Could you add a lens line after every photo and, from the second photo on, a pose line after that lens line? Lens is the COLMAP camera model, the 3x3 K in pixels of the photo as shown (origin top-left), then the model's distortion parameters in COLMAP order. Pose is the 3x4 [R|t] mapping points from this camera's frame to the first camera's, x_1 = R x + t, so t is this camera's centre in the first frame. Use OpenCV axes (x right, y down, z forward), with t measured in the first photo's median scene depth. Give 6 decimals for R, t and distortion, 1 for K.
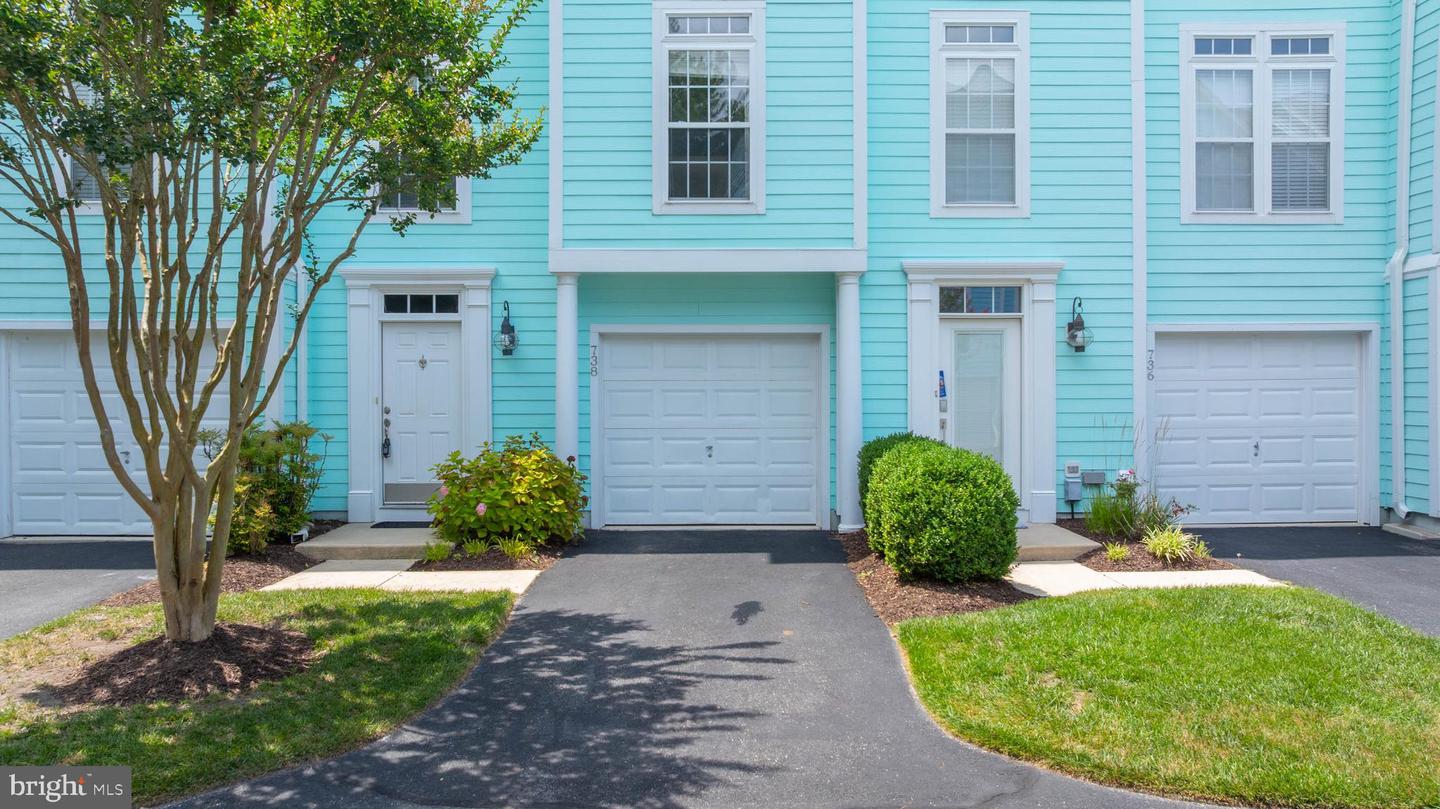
lens RADIAL K [[1009.4, 0, 725.5], [0, 1009.4, 403.3], [0, 0, 1]] dist [-0.046724, 0.065243]
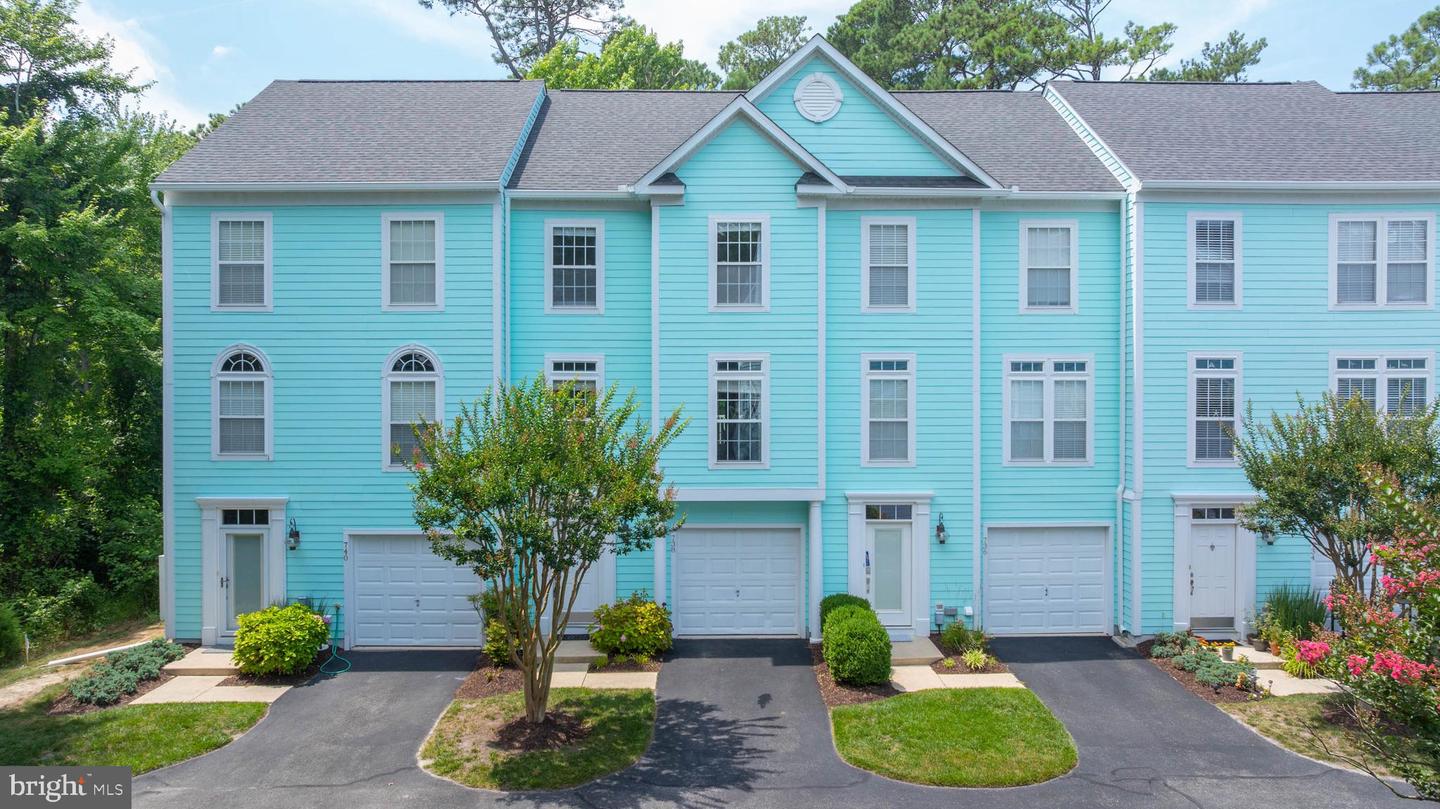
lens RADIAL K [[1009.6, 0, 722.7], [0, 1009.6, 401.9], [0, 0, 1]] dist [-0.009932, -0.002666]
pose [[0.999946, 0.001943, 0.010173, -0.065064], [-0.001912, 0.999993, -0.003122, -0.303969], [-0.010179, 0.003102, 0.999943, -0.832571]]
